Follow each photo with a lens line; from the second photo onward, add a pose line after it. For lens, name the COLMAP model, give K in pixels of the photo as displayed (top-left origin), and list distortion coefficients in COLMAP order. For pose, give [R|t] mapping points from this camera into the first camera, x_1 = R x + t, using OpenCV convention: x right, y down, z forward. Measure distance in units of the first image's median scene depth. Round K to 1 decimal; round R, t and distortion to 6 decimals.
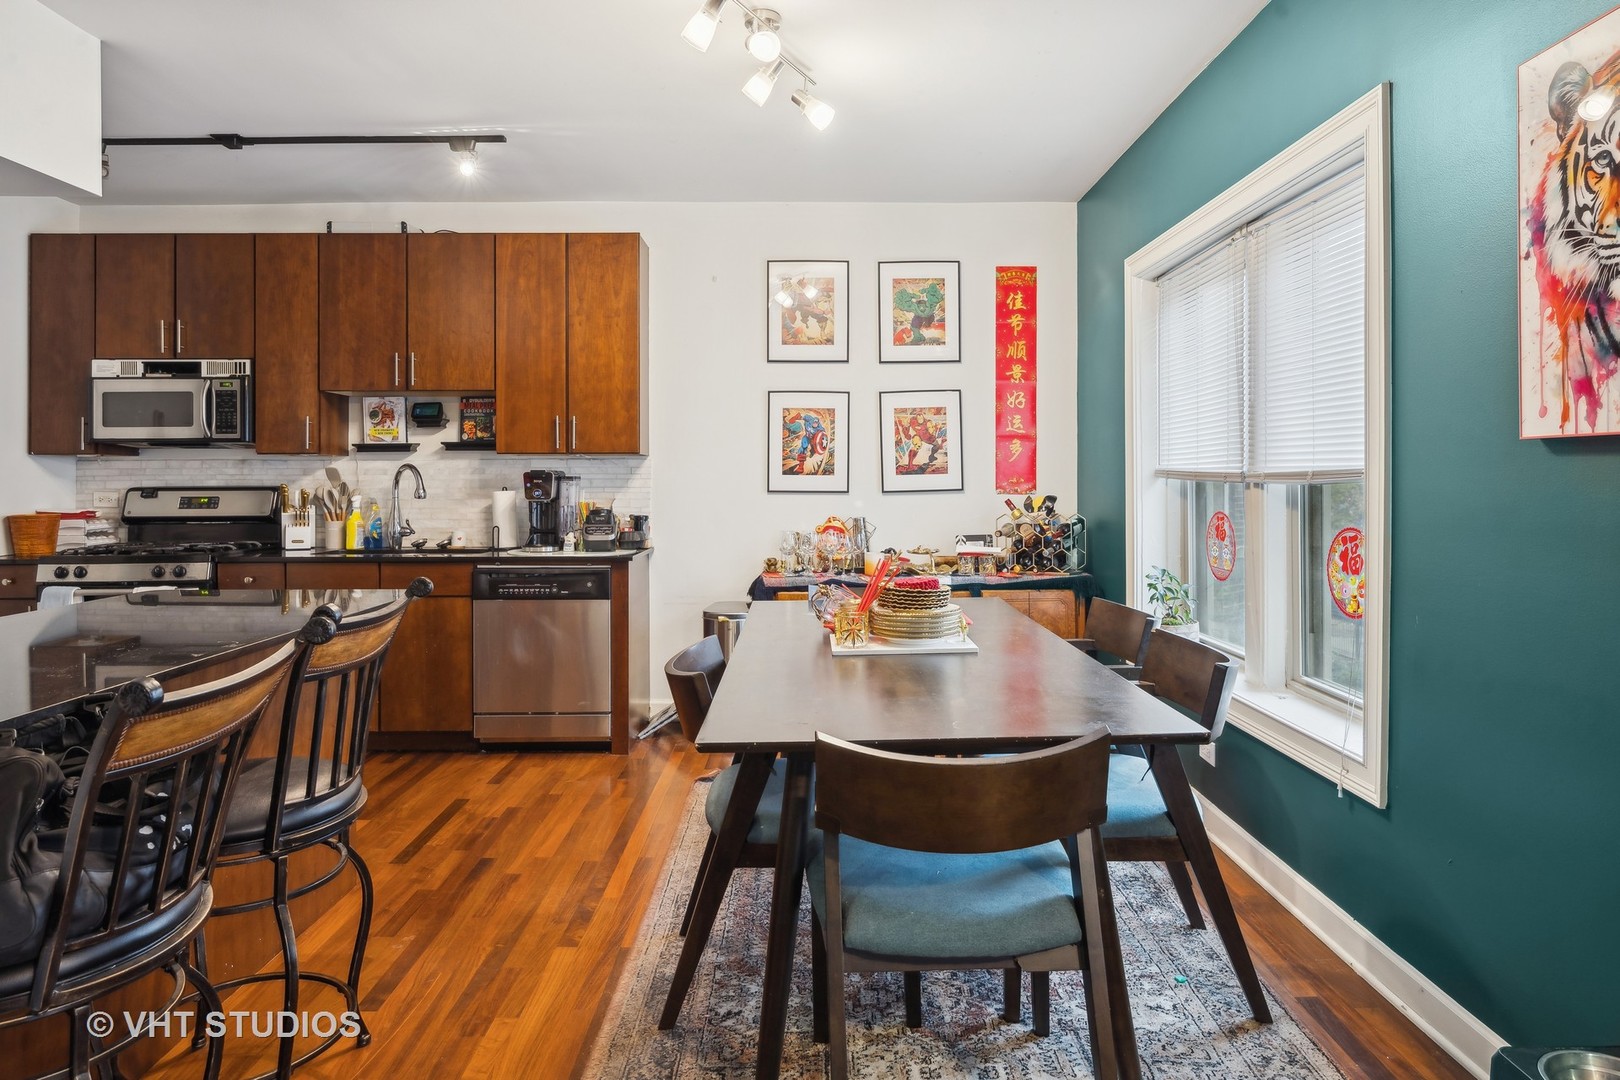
lens RADIAL K [[971.9, 0, 826.2], [0, 971.9, 478.9], [0, 0, 1]] dist [-0.001514, 0.001516]
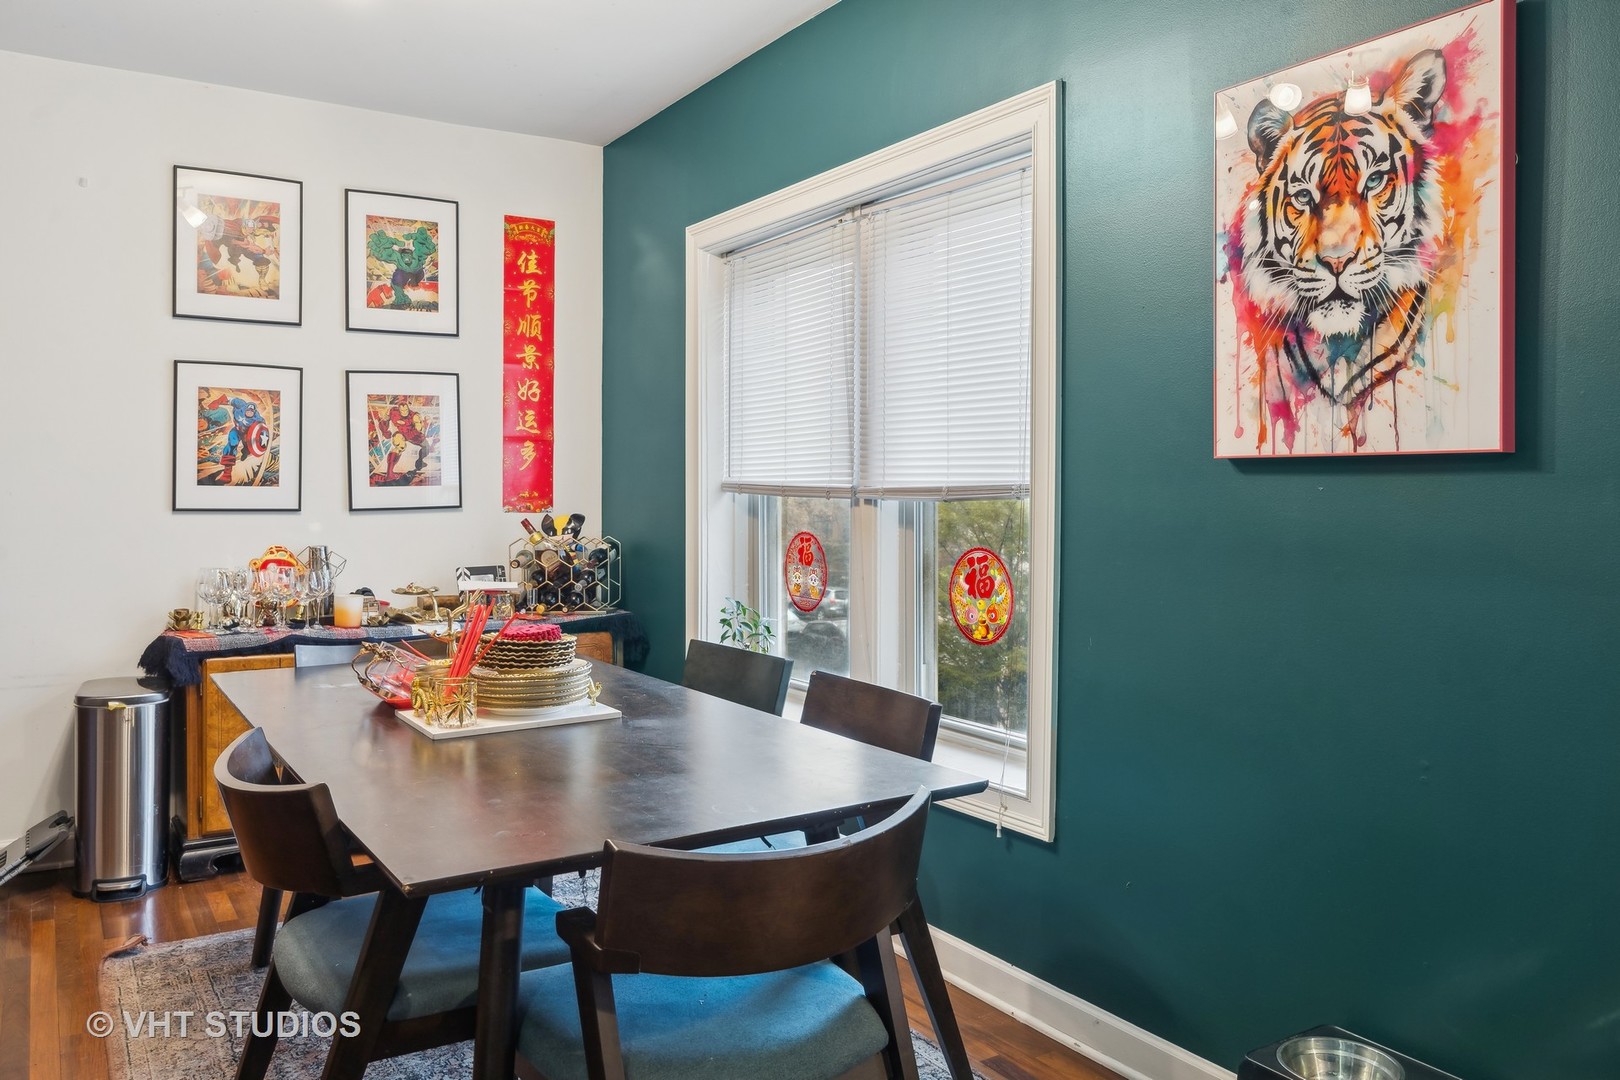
lens RADIAL K [[1235.8, 0, 809.4], [0, 1235.8, 494.1], [0, 0, 1]] dist [0.000521, 0.000712]
pose [[0.853892, 0.003222, 0.520440, -0.132890], [-0.004583, 0.999989, 0.001330, -0.001226], [-0.520430, -0.003521, 0.853897, 0.045645]]
